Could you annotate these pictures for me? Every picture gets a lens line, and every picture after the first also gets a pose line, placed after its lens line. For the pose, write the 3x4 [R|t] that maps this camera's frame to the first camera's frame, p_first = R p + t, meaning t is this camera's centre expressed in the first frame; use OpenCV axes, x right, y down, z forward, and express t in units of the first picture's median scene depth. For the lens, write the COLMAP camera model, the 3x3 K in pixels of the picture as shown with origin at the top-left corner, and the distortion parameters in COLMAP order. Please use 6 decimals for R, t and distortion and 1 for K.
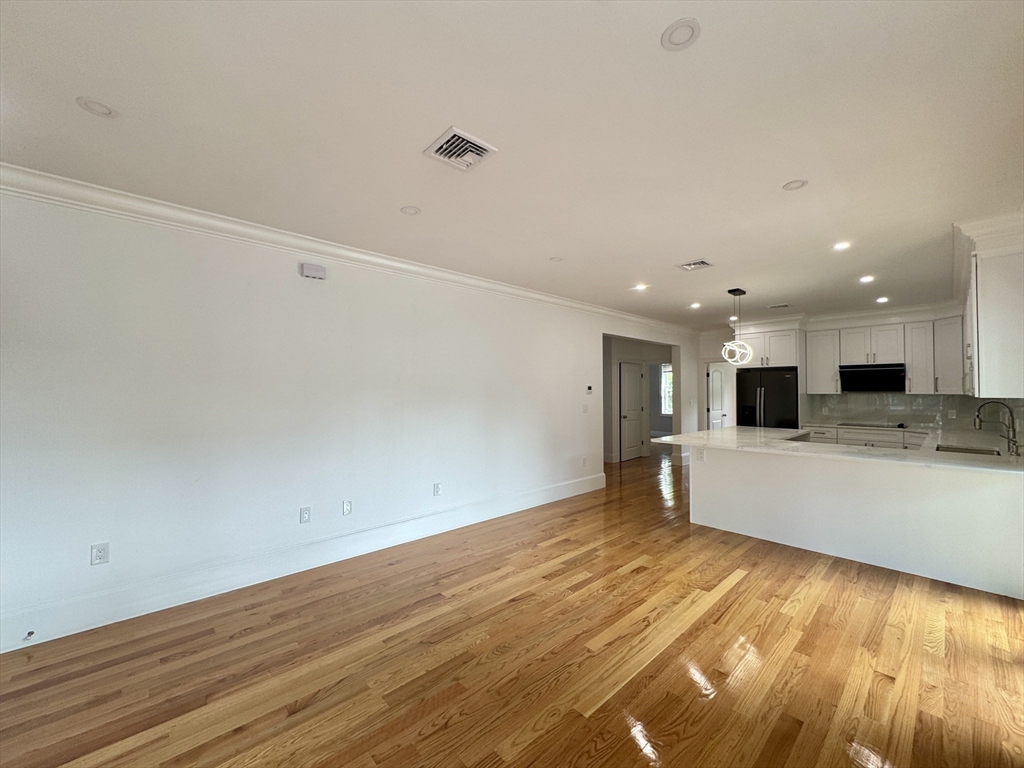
lens RADIAL K [[409.2, 0, 518.6], [0, 409.2, 381.7], [0, 0, 1]] dist [0.000974, -0.000295]
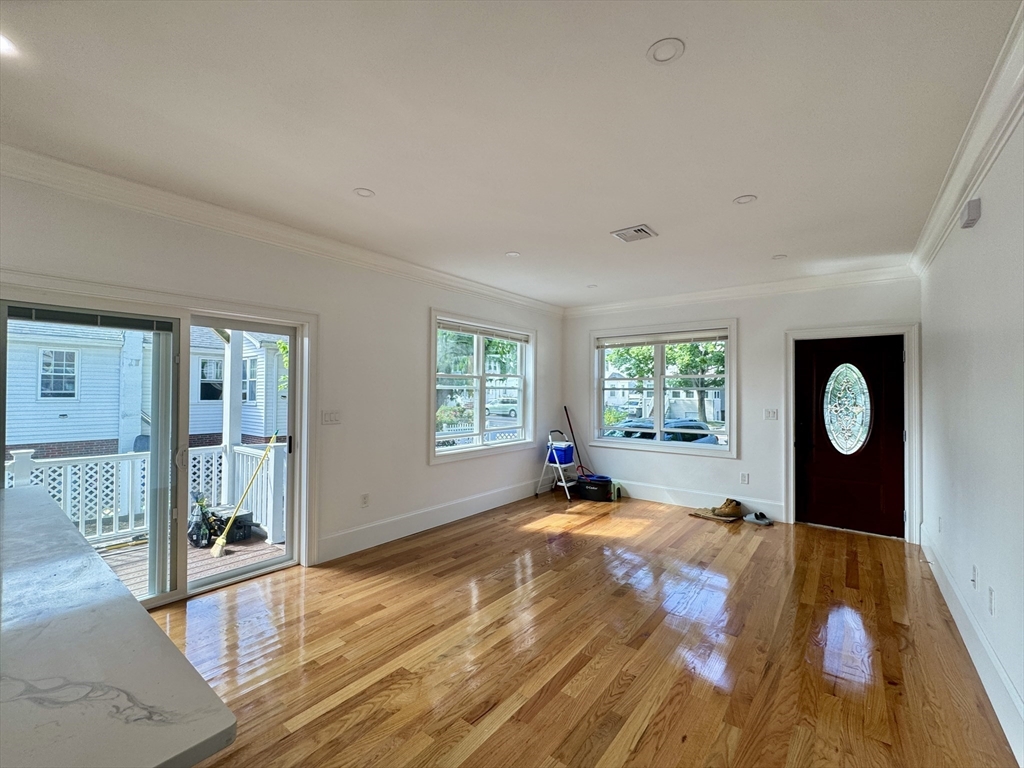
lens RADIAL K [[440.5, 0, 514.1], [0, 440.5, 387.5], [0, 0, 1]] dist [-0.004307, -0.000728]
pose [[-0.988603, -0.006655, -0.150402, 0.307749], [-0.002211, 0.999557, -0.029694, 0.031755], [0.150533, -0.029023, -0.988179, 1.439564]]
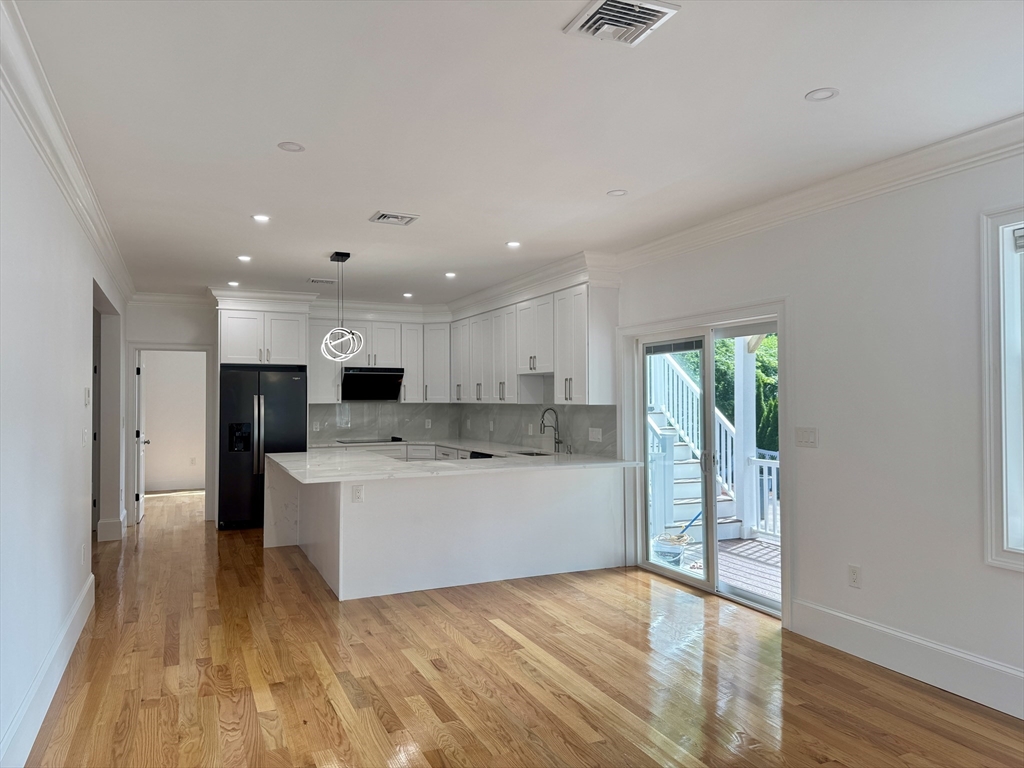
lens RADIAL K [[712.1, 0, 511.5], [0, 712.1, 390.2], [0, 0, 1]] dist [0.027783, -0.013362]
pose [[0.323192, 0.010158, 0.946279, -0.705395], [-0.019242, 0.999806, -0.004161, 0.007537], [-0.946138, -0.016863, 0.323325, 0.456180]]
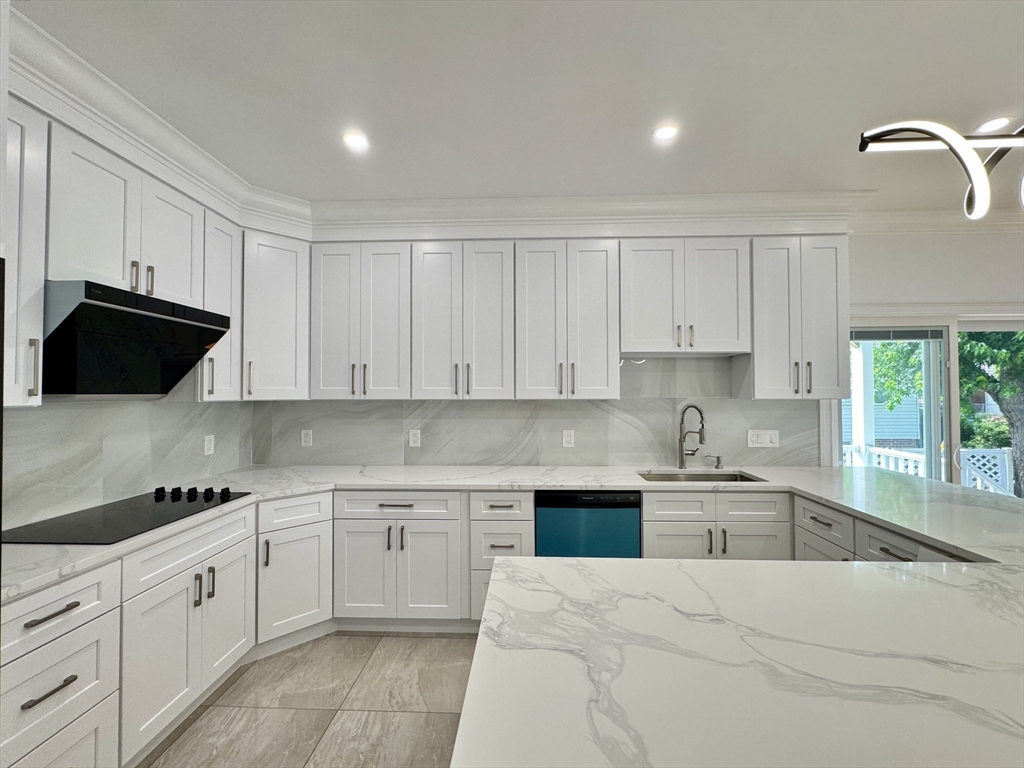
lens RADIAL K [[440.5, 0, 514.8], [0, 440.5, 385.2], [0, 0, 1]] dist [-0.004307, -0.000728]
pose [[-0.704479, 0.012397, 0.709617, 0.782742], [-0.014938, 0.999367, -0.032289, 0.040049], [-0.709568, -0.033347, -0.703847, 1.763623]]
